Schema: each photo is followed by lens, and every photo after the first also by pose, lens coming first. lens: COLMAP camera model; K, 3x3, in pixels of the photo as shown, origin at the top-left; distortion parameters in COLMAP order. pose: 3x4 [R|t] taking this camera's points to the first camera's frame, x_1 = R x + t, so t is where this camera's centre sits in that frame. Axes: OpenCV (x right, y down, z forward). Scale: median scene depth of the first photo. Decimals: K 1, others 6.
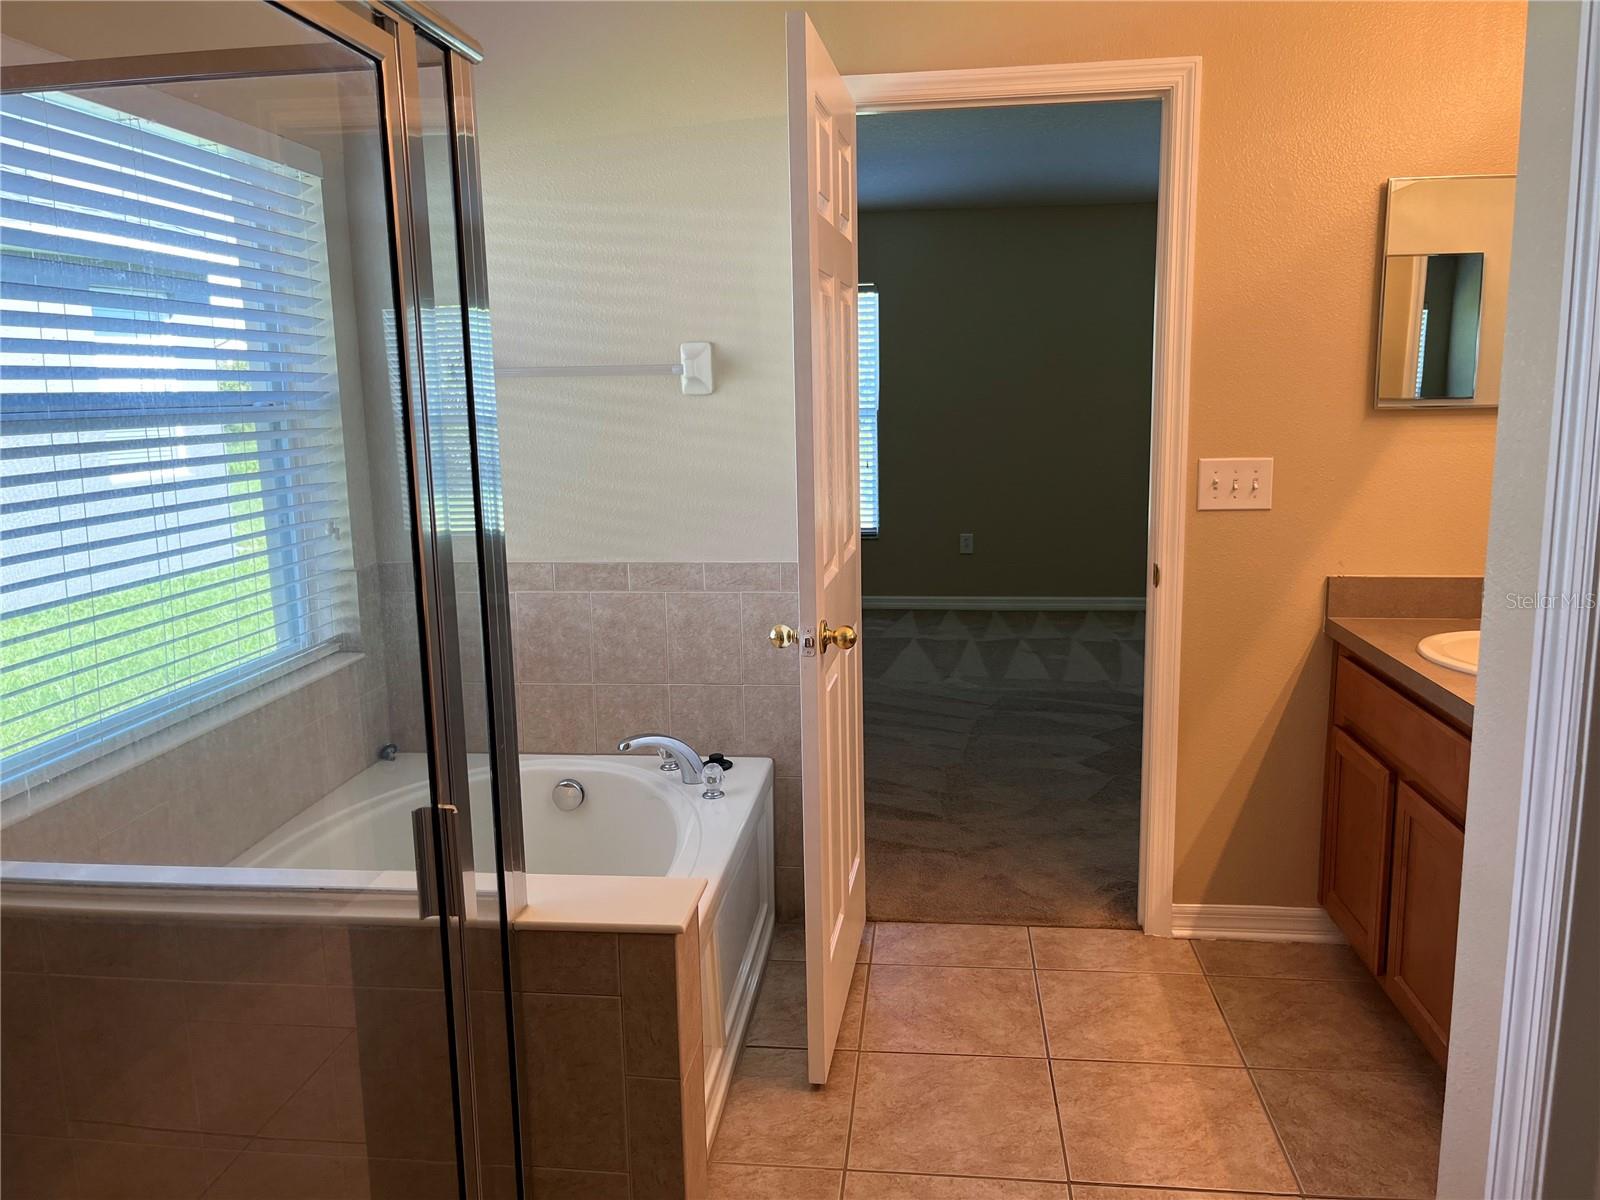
lens RADIAL K [[1216.8, 0, 795.8], [0, 1216.8, 604.0], [0, 0, 1]] dist [0.063313, -0.081524]
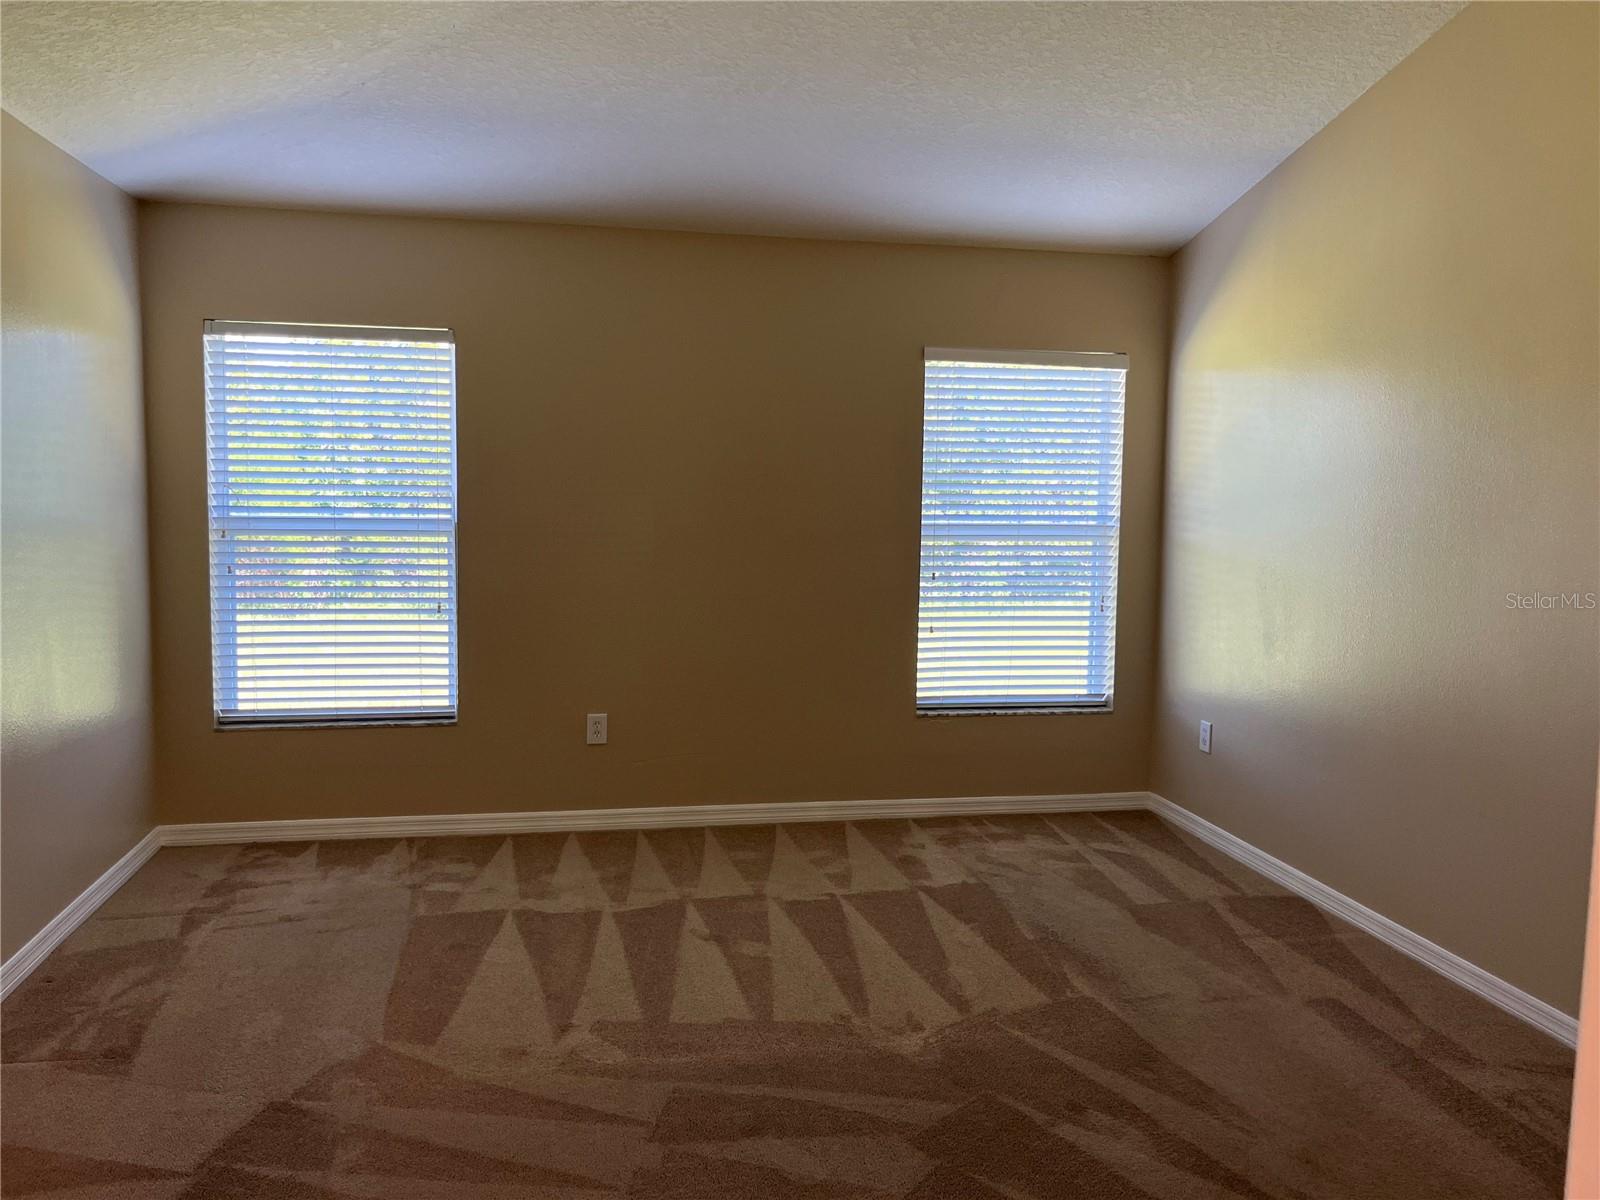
lens RADIAL K [[1216.8, 0, 785.5], [0, 1216.8, 602.1], [0, 0, 1]] dist [0.063313, -0.081524]
pose [[0.955240, 0.004980, 0.295790, 0.046046], [0.017805, 0.997078, -0.074289, -0.071744], [-0.295296, 0.076231, 0.952360, 0.365368]]
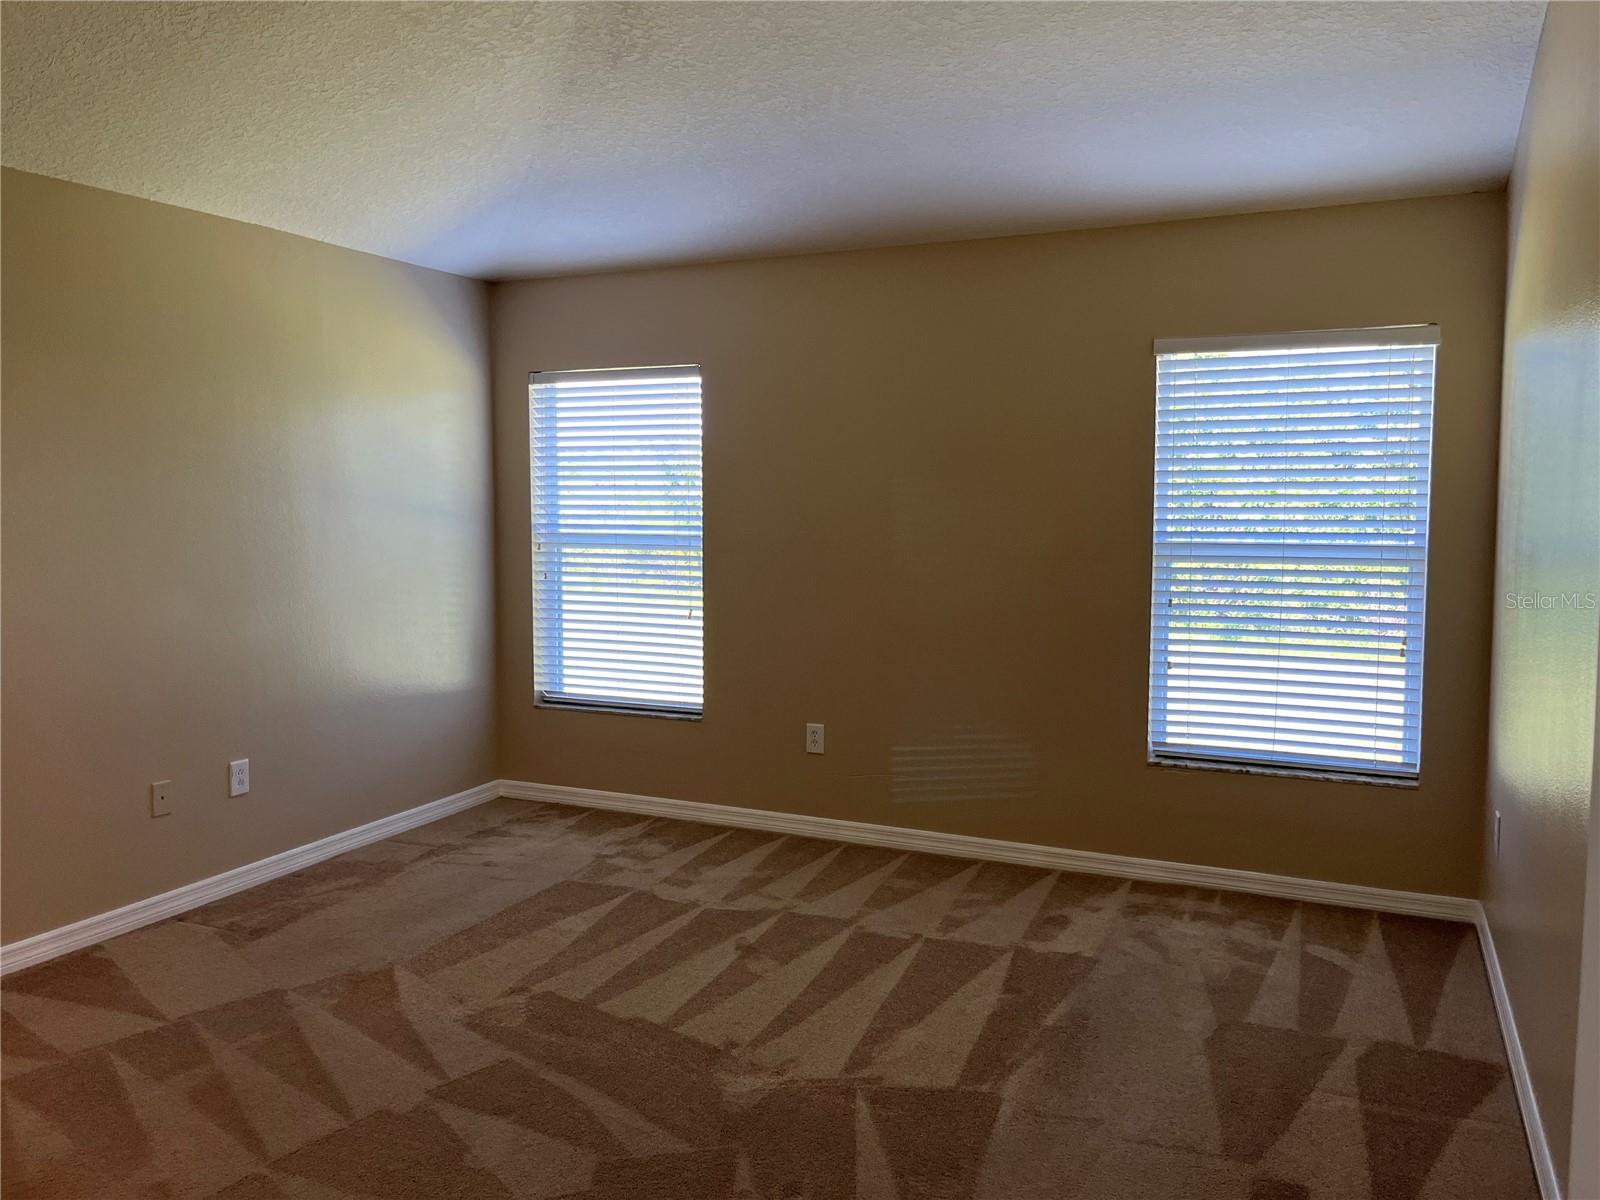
lens RADIAL K [[1216.8, 0, 799.0], [0, 1216.8, 601.9], [0, 0, 1]] dist [0.063313, -0.081524]
pose [[0.949978, 0.047337, -0.308708, 0.360643], [-0.073543, 0.994557, -0.073808, -0.079792], [0.303534, 0.092819, 0.948289, 0.376026]]
